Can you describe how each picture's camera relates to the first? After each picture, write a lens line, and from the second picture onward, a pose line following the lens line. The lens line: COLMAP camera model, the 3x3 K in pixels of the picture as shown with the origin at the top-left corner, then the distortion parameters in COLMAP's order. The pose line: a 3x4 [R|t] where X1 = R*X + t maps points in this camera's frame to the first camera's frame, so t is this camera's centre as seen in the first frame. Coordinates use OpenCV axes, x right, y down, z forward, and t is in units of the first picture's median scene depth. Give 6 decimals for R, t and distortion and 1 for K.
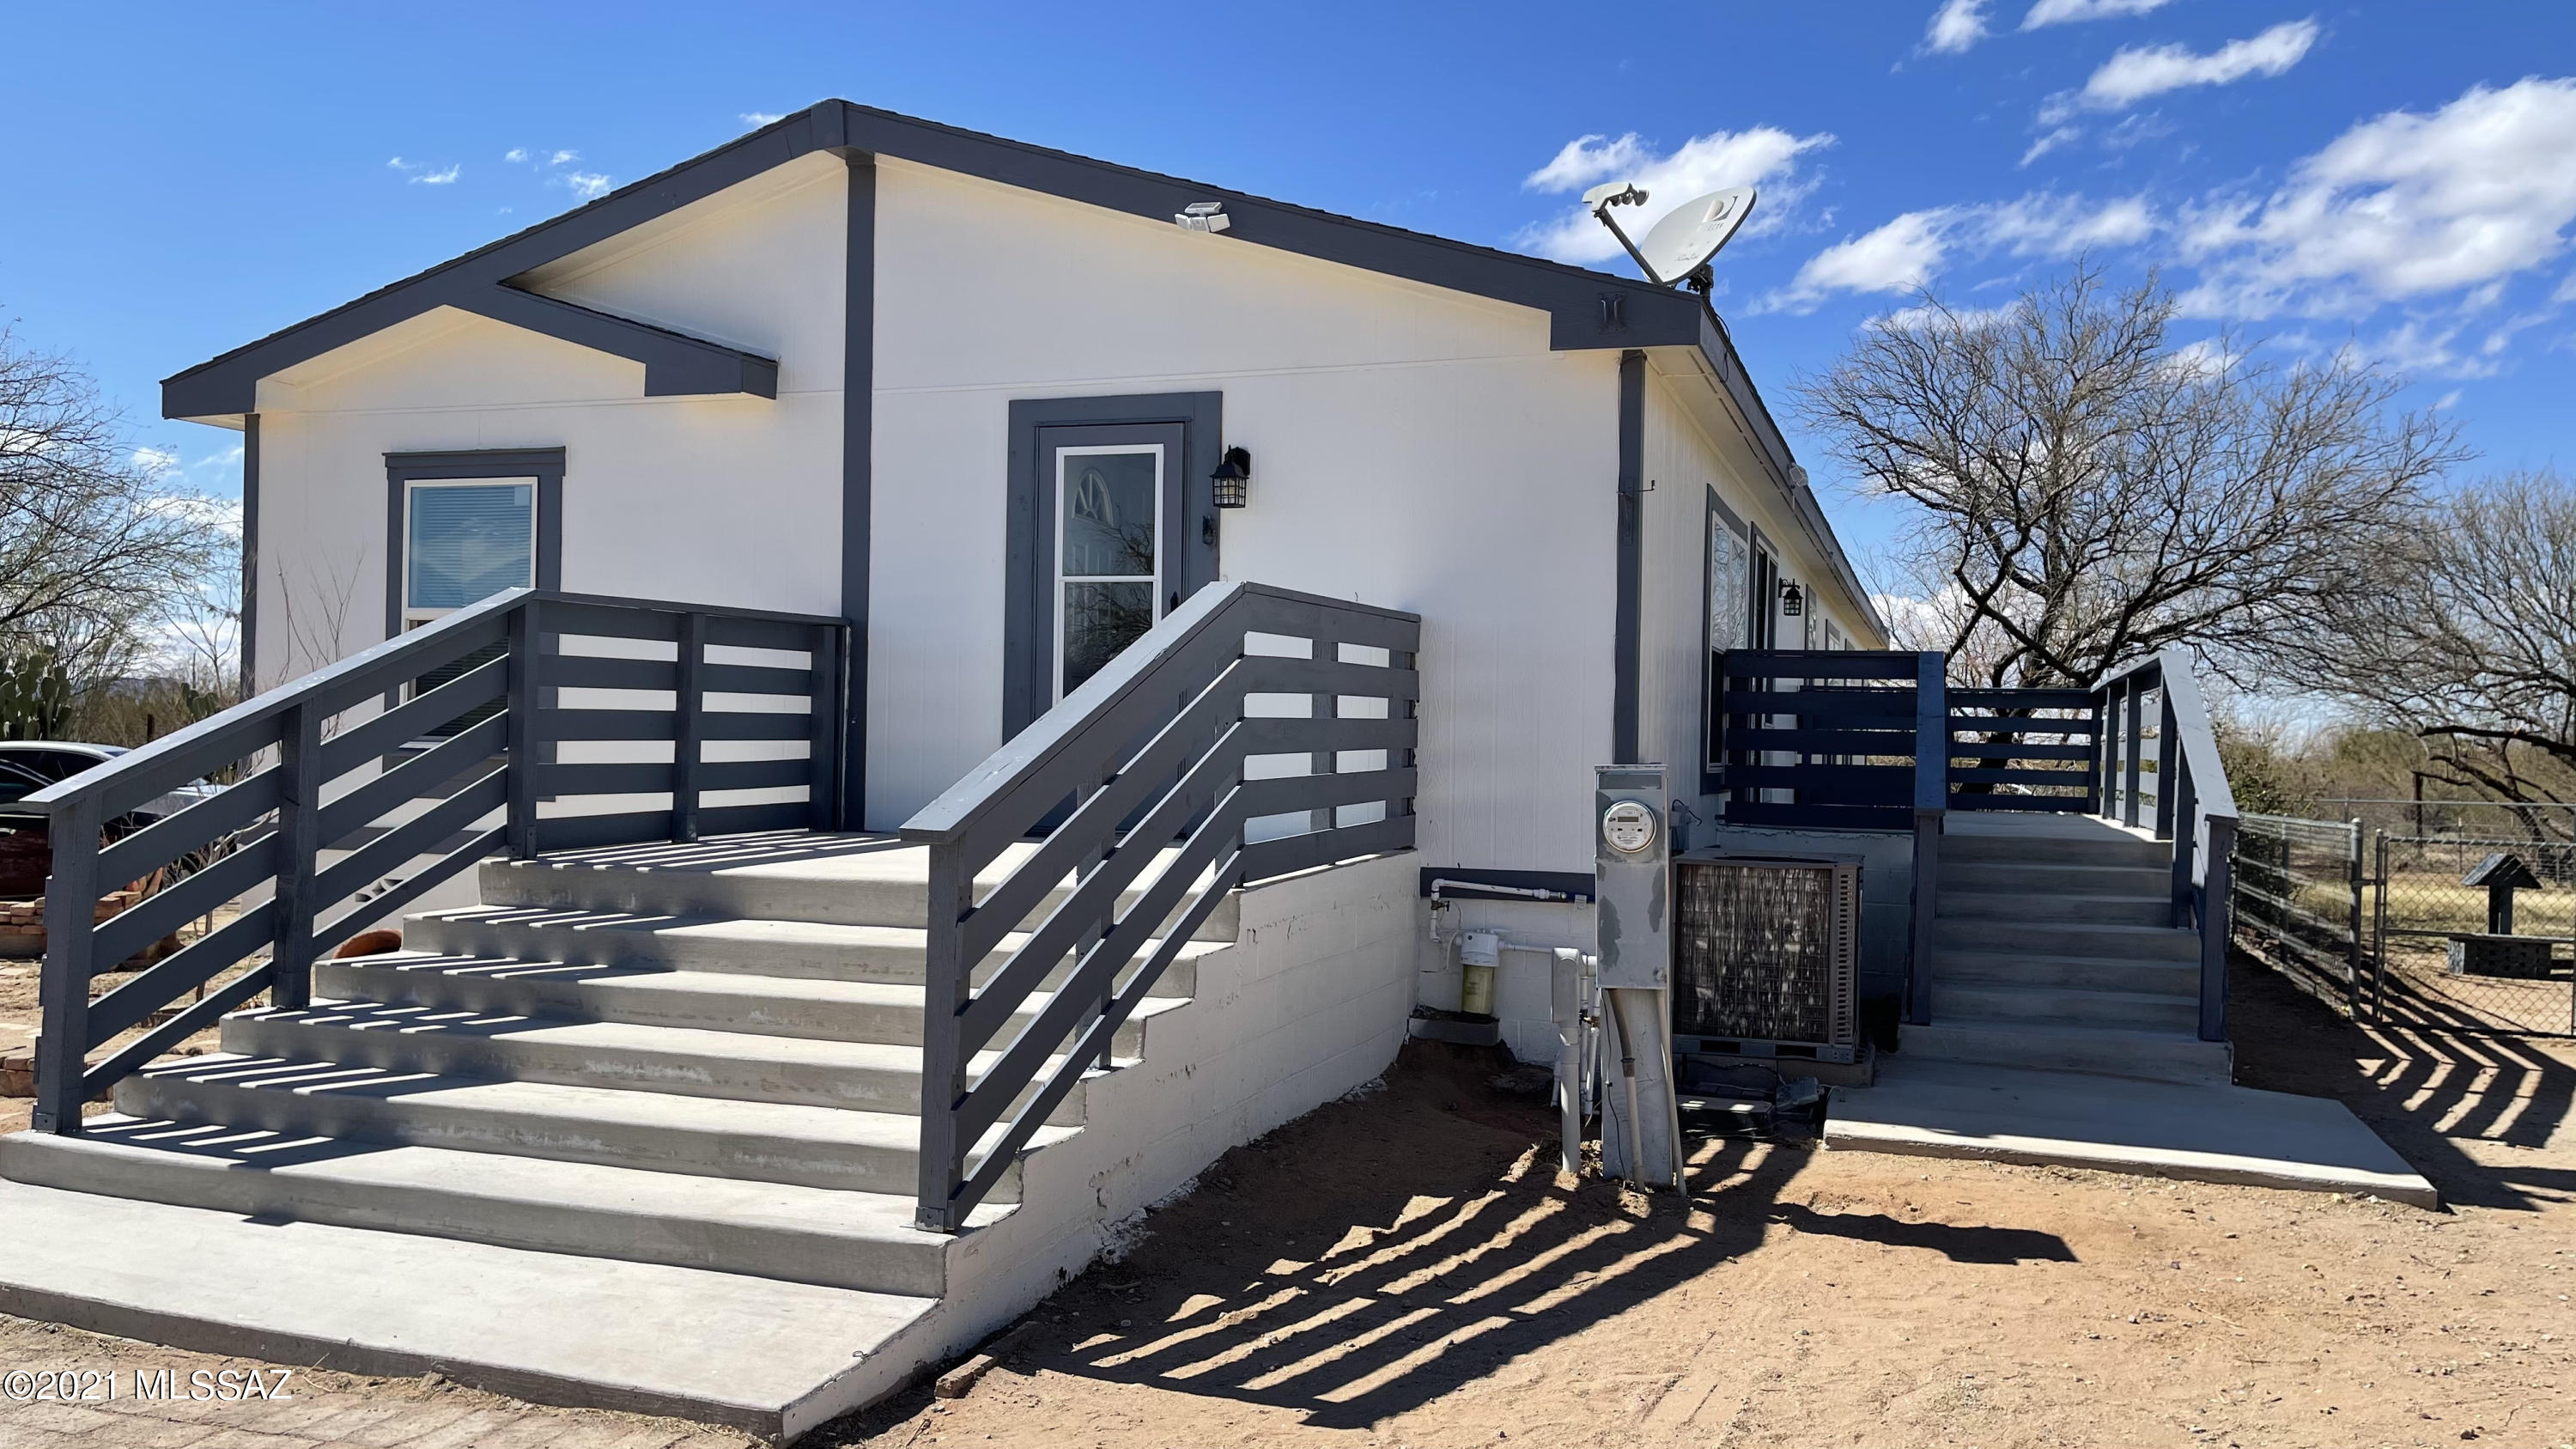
lens RADIAL K [[1956.3, 0, 1288.0], [0, 1956.3, 724.5], [0, 0, 1]] dist [0.053187, -0.010714]
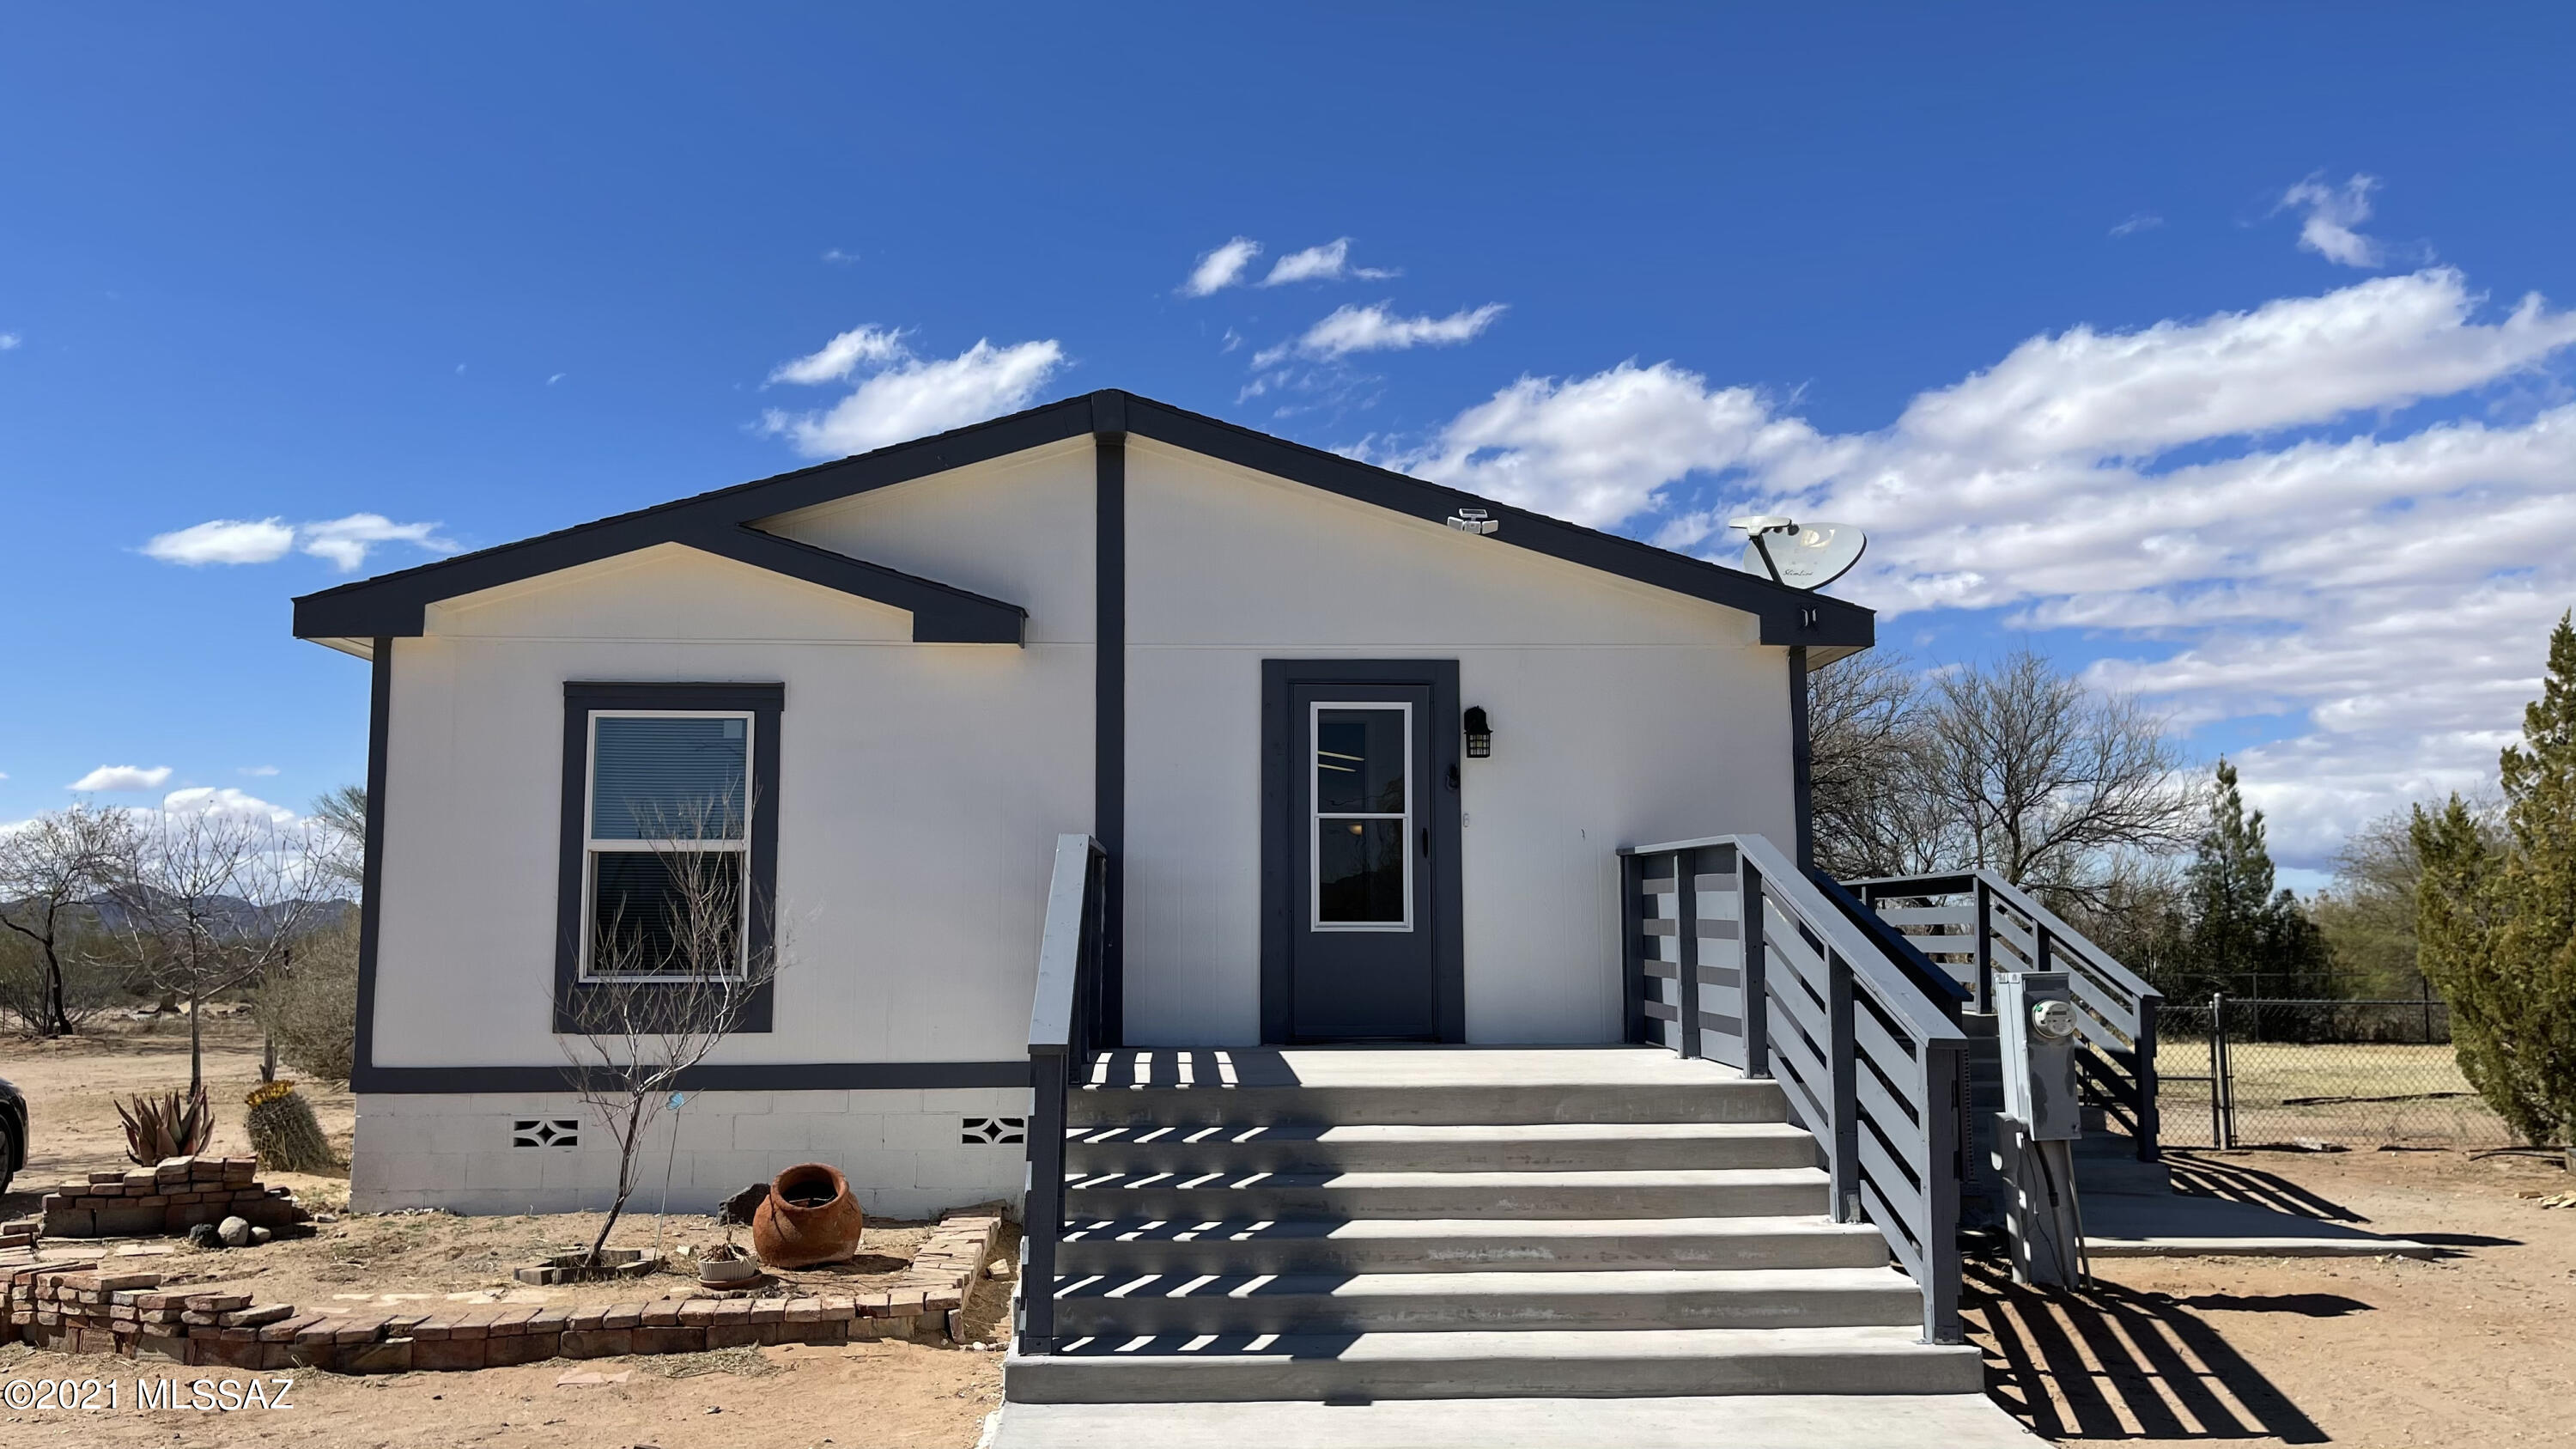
lens RADIAL K [[1956.3, 0, 1288.0], [0, 1956.3, 724.5], [0, 0, 1]] dist [0.053187, -0.010714]
pose [[0.917792, 0.019806, 0.396568, -0.588531], [0.016301, 0.996034, -0.087471, -0.027404], [-0.396728, 0.086744, 0.913828, -0.046499]]
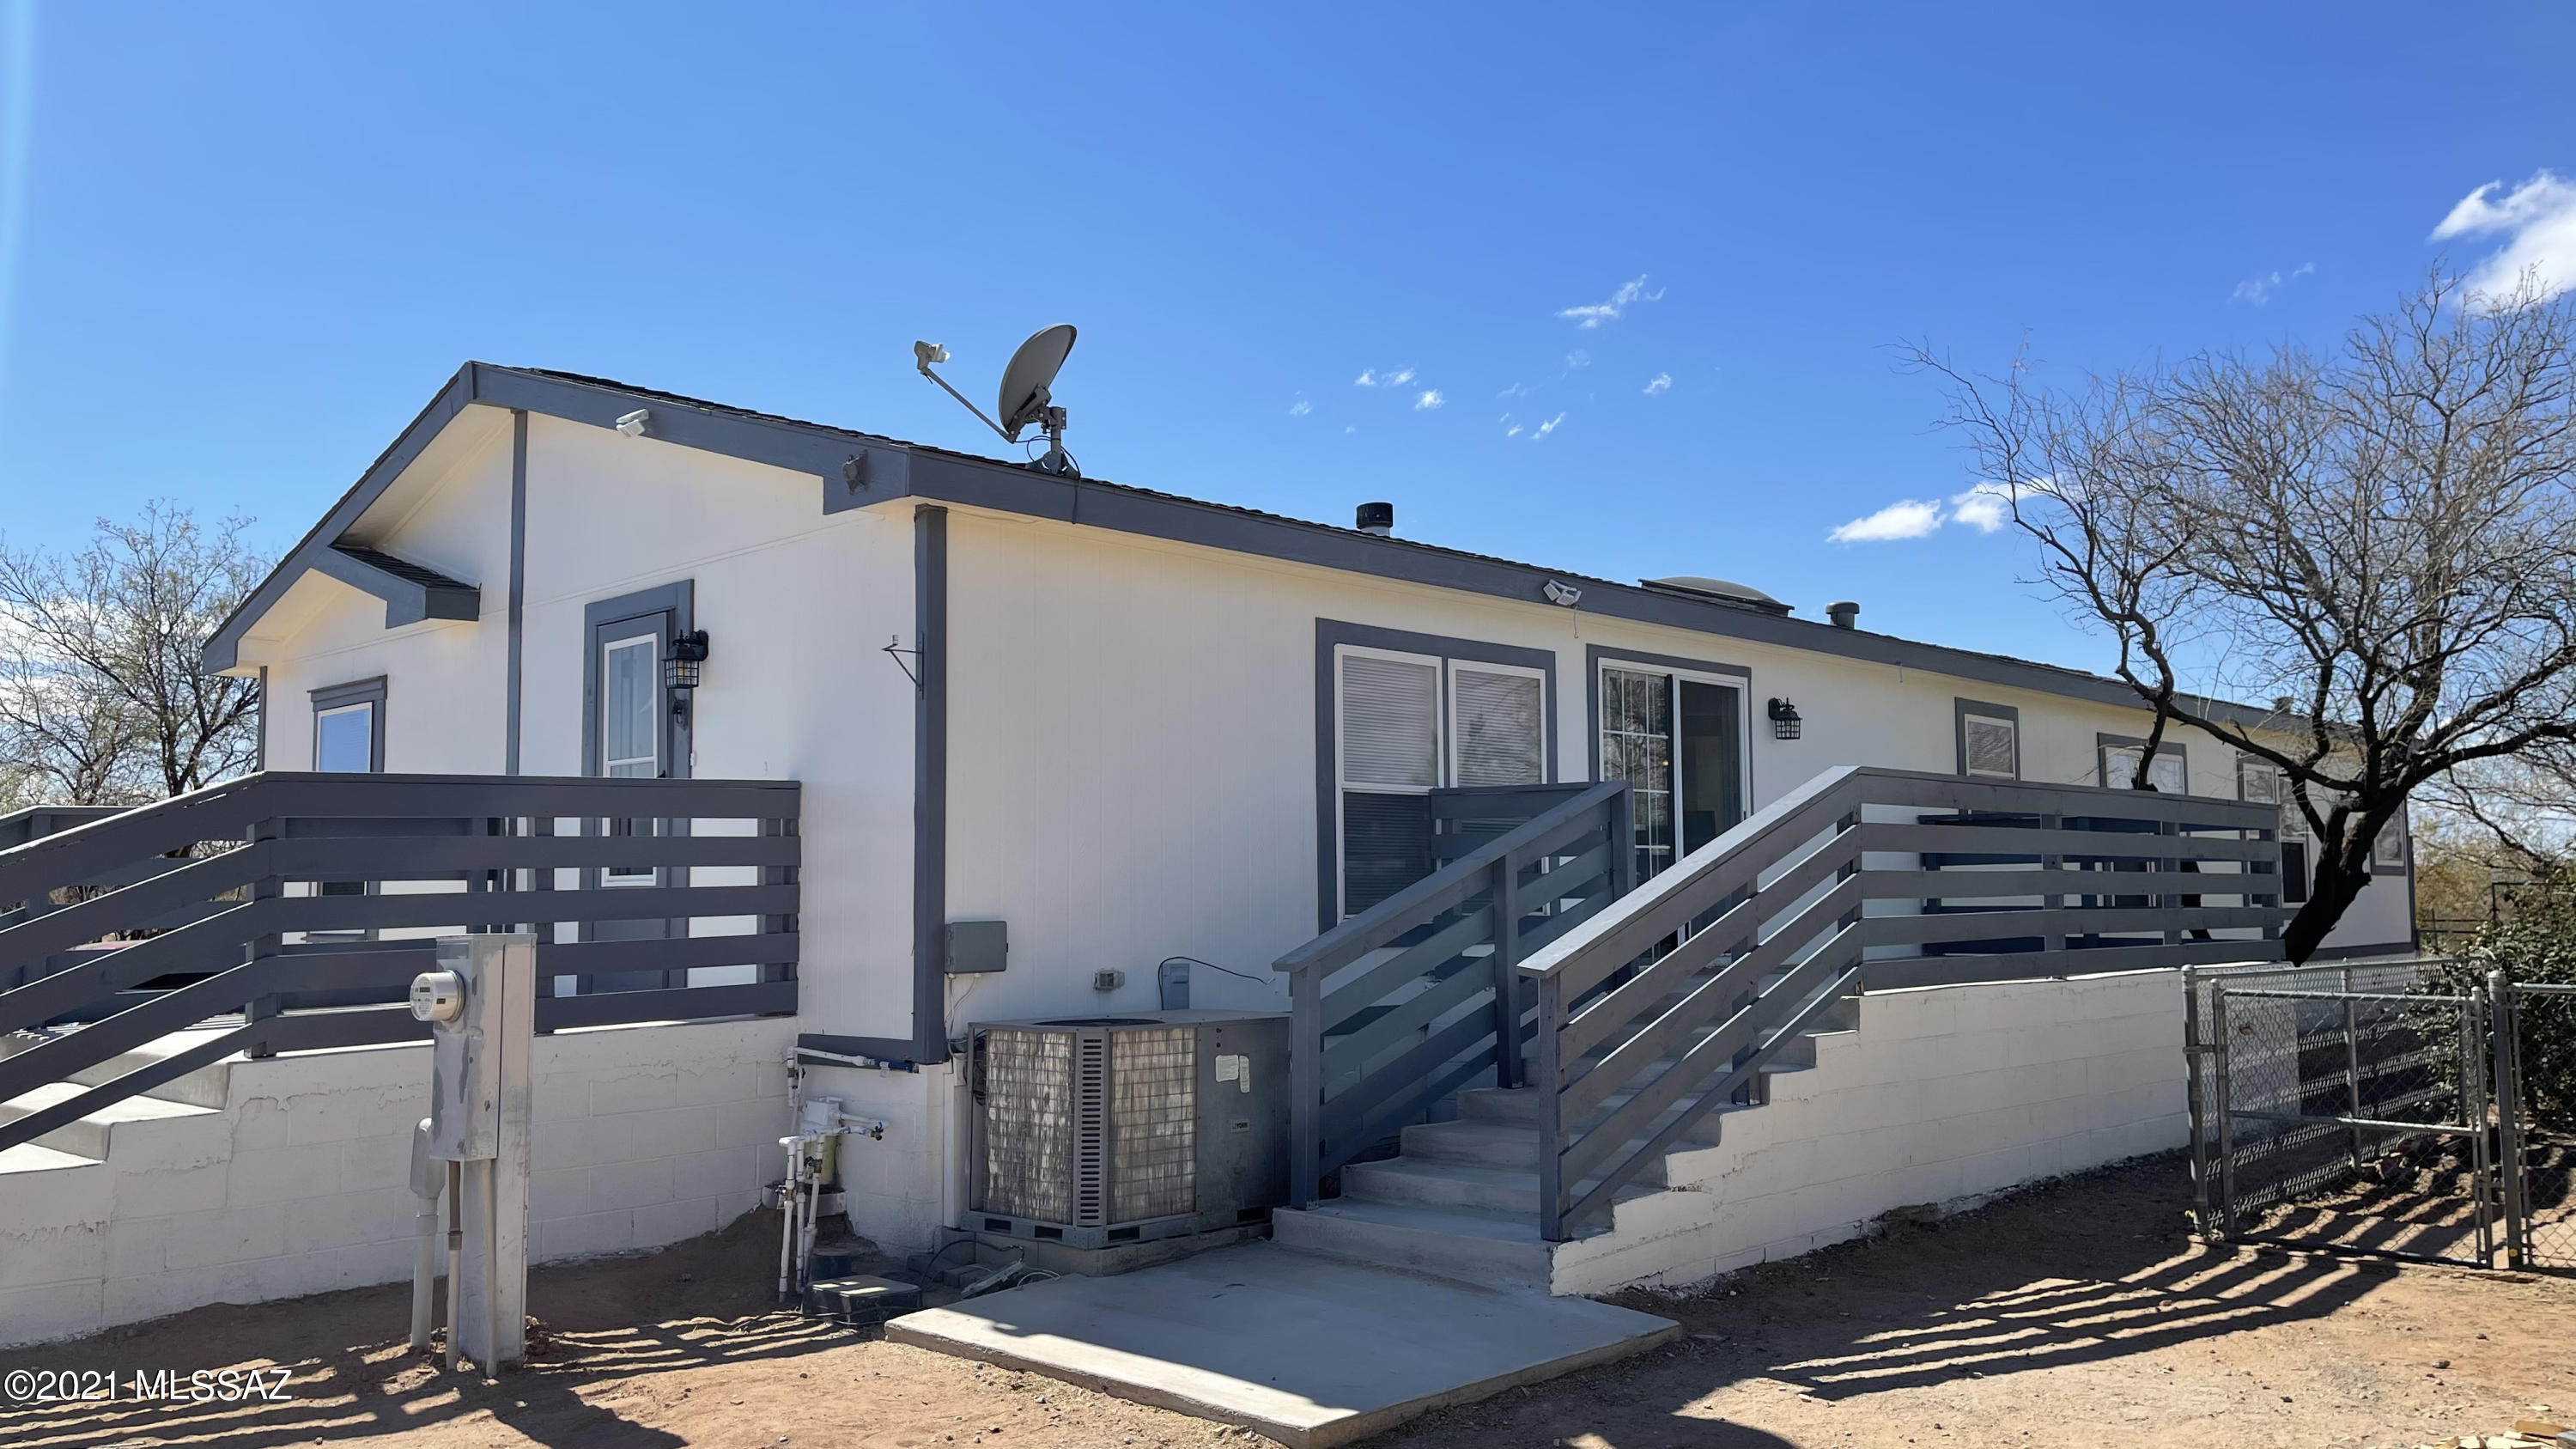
lens RADIAL K [[1956.3, 0, 1288.0], [0, 1956.3, 724.5], [0, 0, 1]] dist [0.053187, -0.010714]
pose [[0.907340, -0.066616, -0.415085, 0.677202], [0.032517, 0.995528, -0.088692, 0.012338], [0.419138, 0.066977, 0.905449, 0.173934]]
